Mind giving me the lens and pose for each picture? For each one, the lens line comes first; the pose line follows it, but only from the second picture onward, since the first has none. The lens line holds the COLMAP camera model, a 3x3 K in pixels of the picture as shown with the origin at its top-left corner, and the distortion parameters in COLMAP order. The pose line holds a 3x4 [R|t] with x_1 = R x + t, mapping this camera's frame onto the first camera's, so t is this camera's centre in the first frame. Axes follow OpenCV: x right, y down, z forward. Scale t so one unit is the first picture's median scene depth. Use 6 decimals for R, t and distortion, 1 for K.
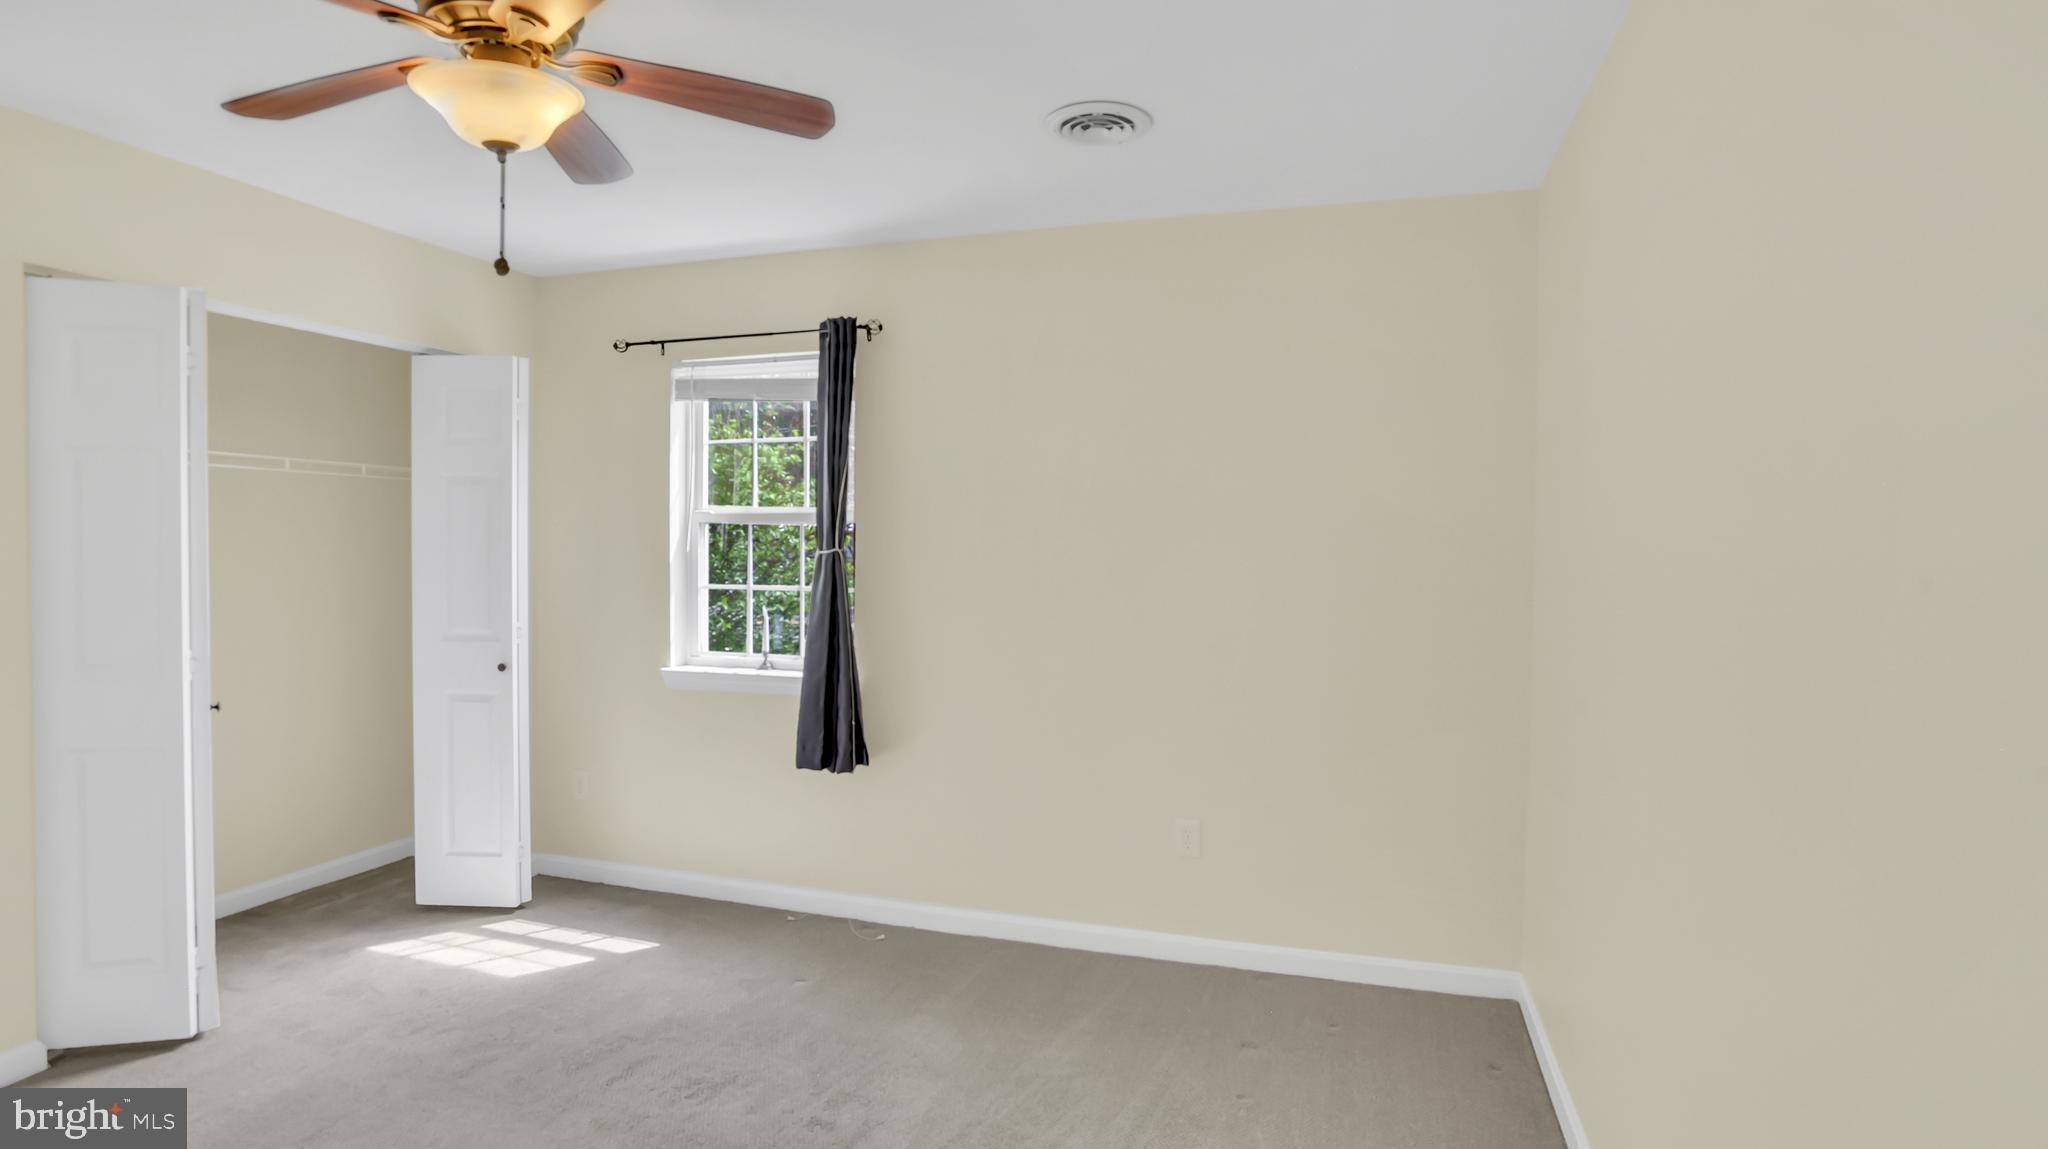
lens RADIAL K [[1122.8, 0, 1023.4], [0, 1122.8, 561.4], [0, 0, 1]] dist [-0.002749, 0.000461]
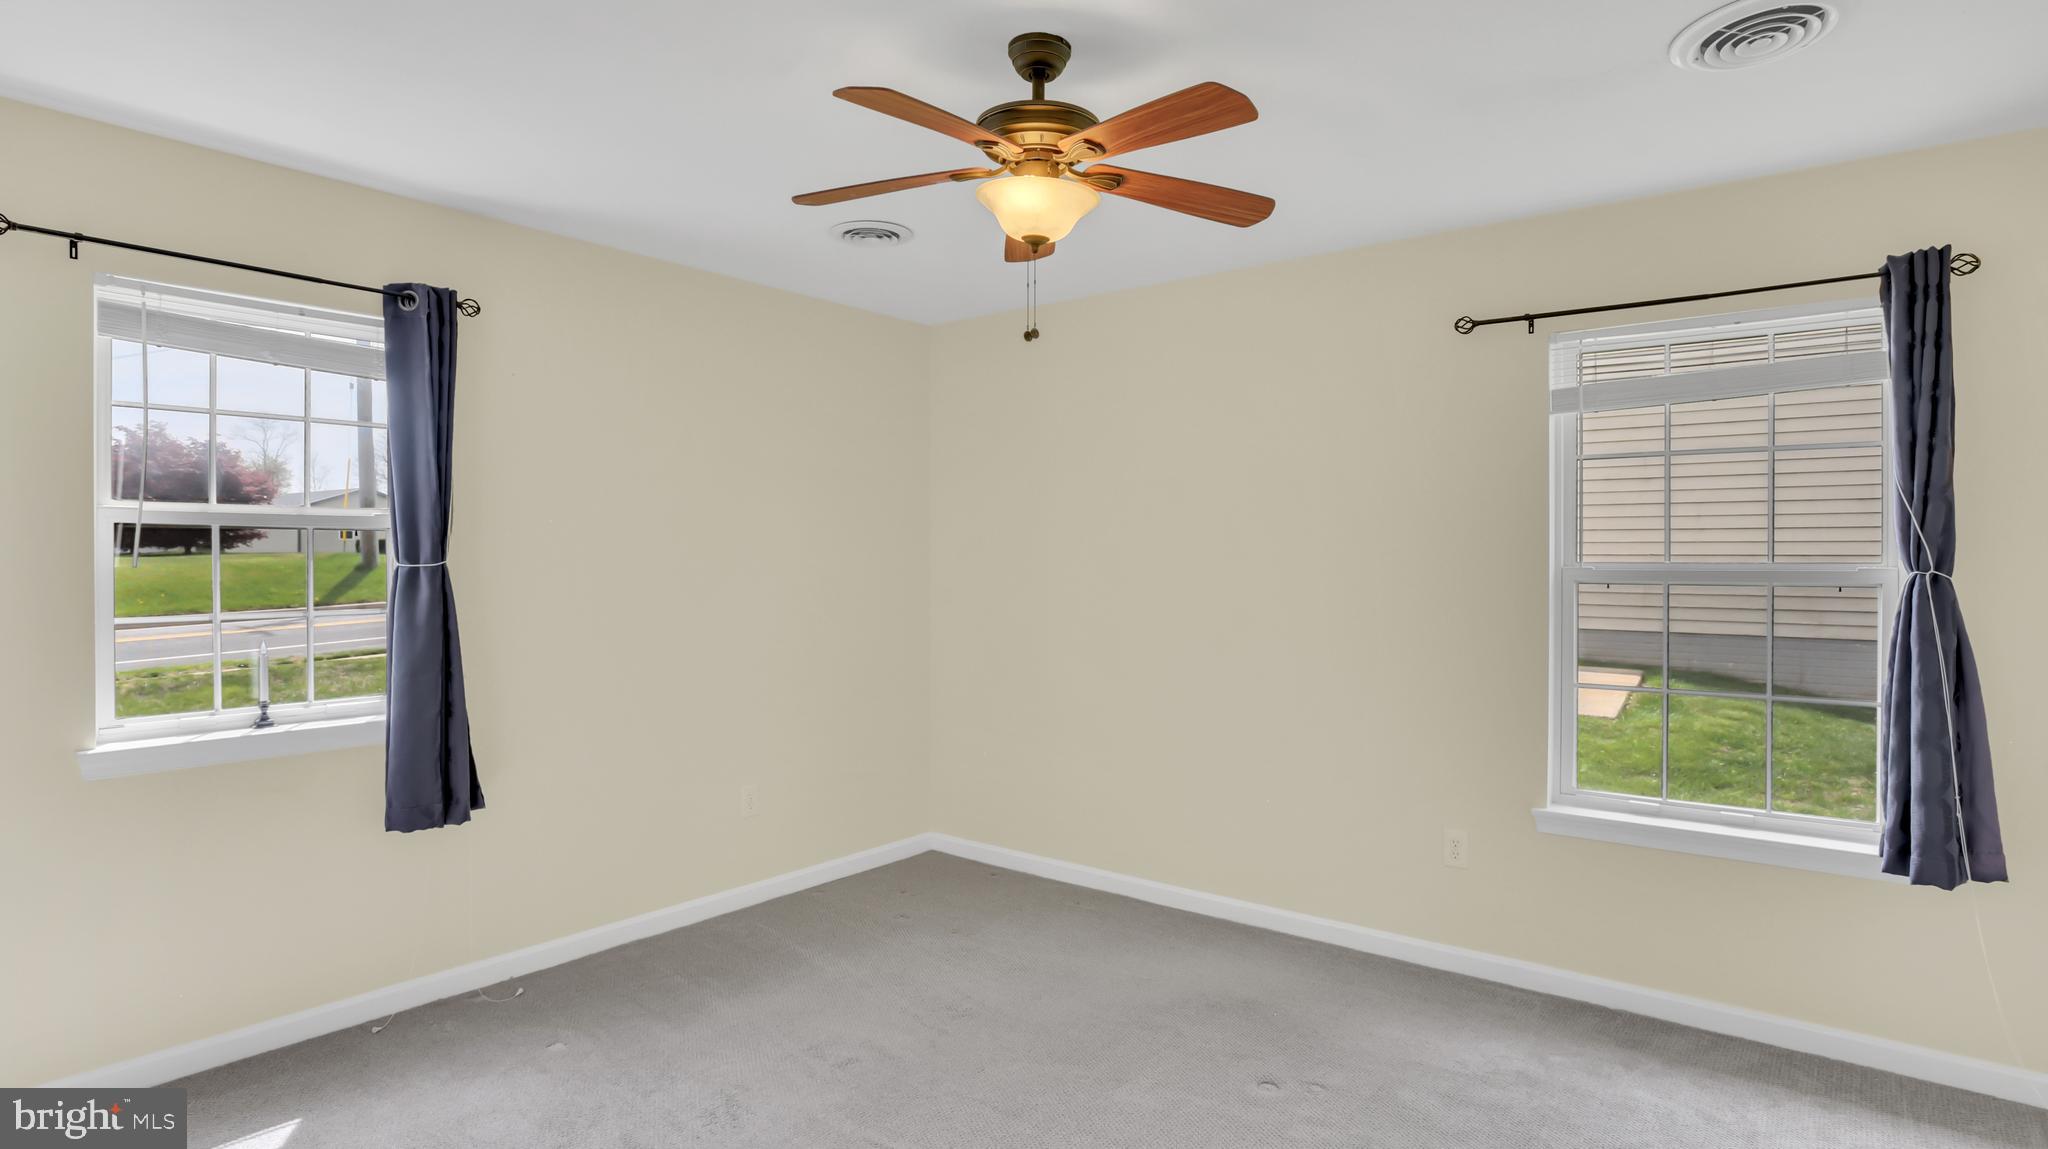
lens RADIAL K [[1122.8, 0, 1023.7], [0, 1122.8, 571.8], [0, 0, 1]] dist [-0.002749, 0.000461]
pose [[0.314899, -0.011086, 0.949060, -0.812522], [0.022085, 0.999747, 0.004351, 0.003070], [-0.948868, 0.019590, 0.315064, 0.313898]]
